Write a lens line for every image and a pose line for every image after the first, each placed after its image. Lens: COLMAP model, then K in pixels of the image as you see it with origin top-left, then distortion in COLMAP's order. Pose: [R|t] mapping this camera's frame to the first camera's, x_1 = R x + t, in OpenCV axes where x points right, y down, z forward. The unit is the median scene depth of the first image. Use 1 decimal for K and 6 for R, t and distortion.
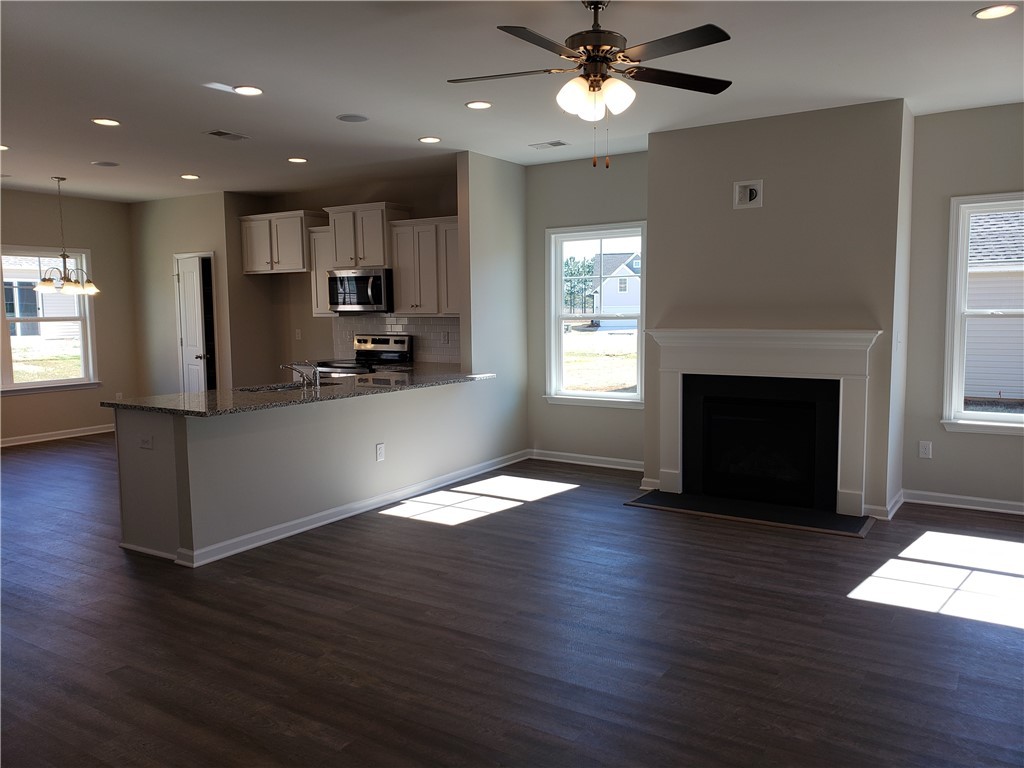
lens RADIAL K [[794.3, 0, 516.0], [0, 794.3, 380.5], [0, 0, 1]] dist [0.098243, -0.188118]
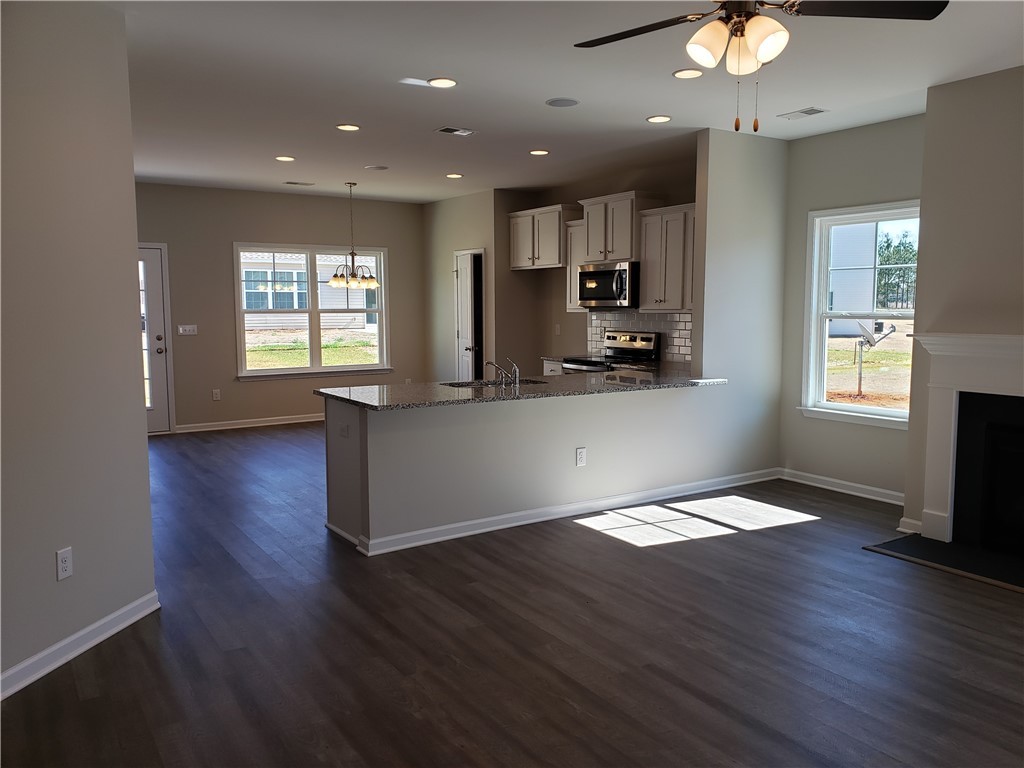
lens RADIAL K [[794.3, 0, 516.0], [0, 794.3, 380.5], [0, 0, 1]] dist [0.098243, -0.188118]
pose [[0.914043, 0.048217, -0.402742, 0.115805], [-0.045170, 0.998833, 0.017067, -0.011351], [0.403095, 0.002592, 0.915154, 0.094120]]
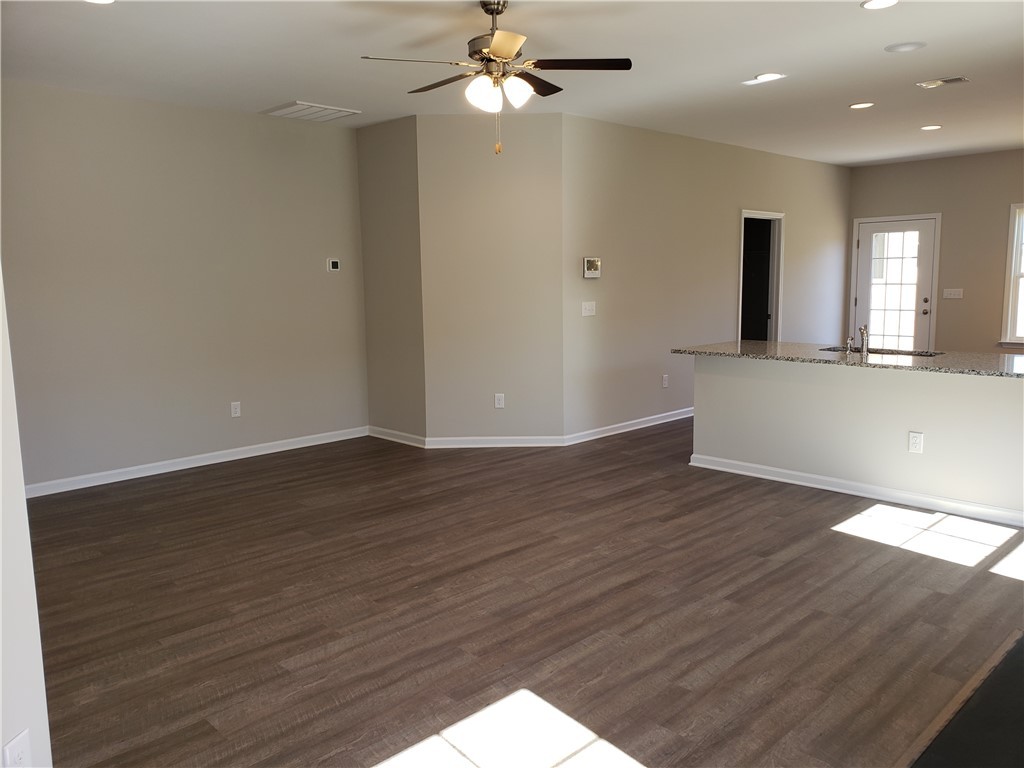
lens RADIAL K [[794.3, 0, 516.0], [0, 794.3, 380.5], [0, 0, 1]] dist [0.098243, -0.188118]
pose [[-0.214381, 0.142324, -0.966325, 0.628569], [-0.078861, 0.983575, 0.162360, -0.067235], [0.973561, 0.111013, -0.199636, 0.653715]]
